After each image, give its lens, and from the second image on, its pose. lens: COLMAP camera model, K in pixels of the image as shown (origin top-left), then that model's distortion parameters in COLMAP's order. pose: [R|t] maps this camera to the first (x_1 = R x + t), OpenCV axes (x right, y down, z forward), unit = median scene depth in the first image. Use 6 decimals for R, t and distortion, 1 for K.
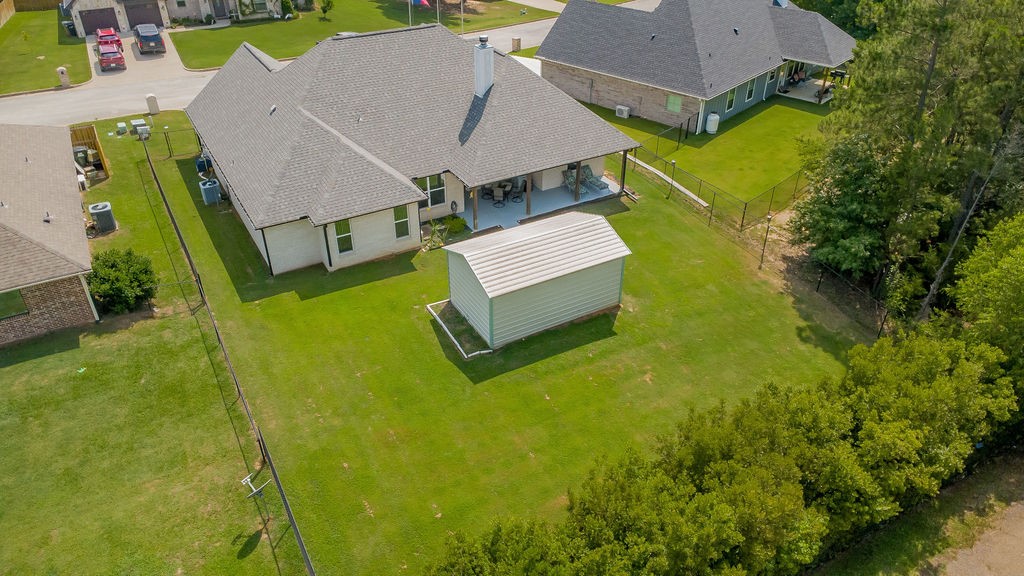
lens RADIAL K [[719.4, 0, 514.8], [0, 719.4, 294.9], [0, 0, 1]] dist [0.011792, -0.006862]
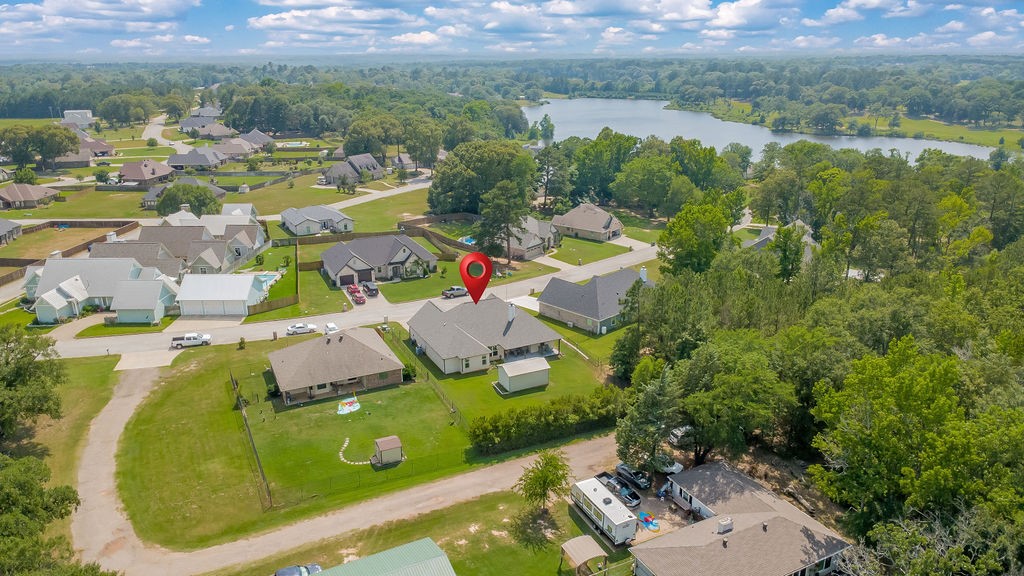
lens RADIAL K [[719.4, 0, 511.1], [0, 719.4, 287.1], [0, 0, 1]] dist [0.011792, -0.006862]
pose [[0.997443, 0.013599, -0.070160, 0.167826], [-0.032165, 0.962102, -0.270786, 0.413216], [0.063818, 0.272350, 0.960080, -1.975702]]
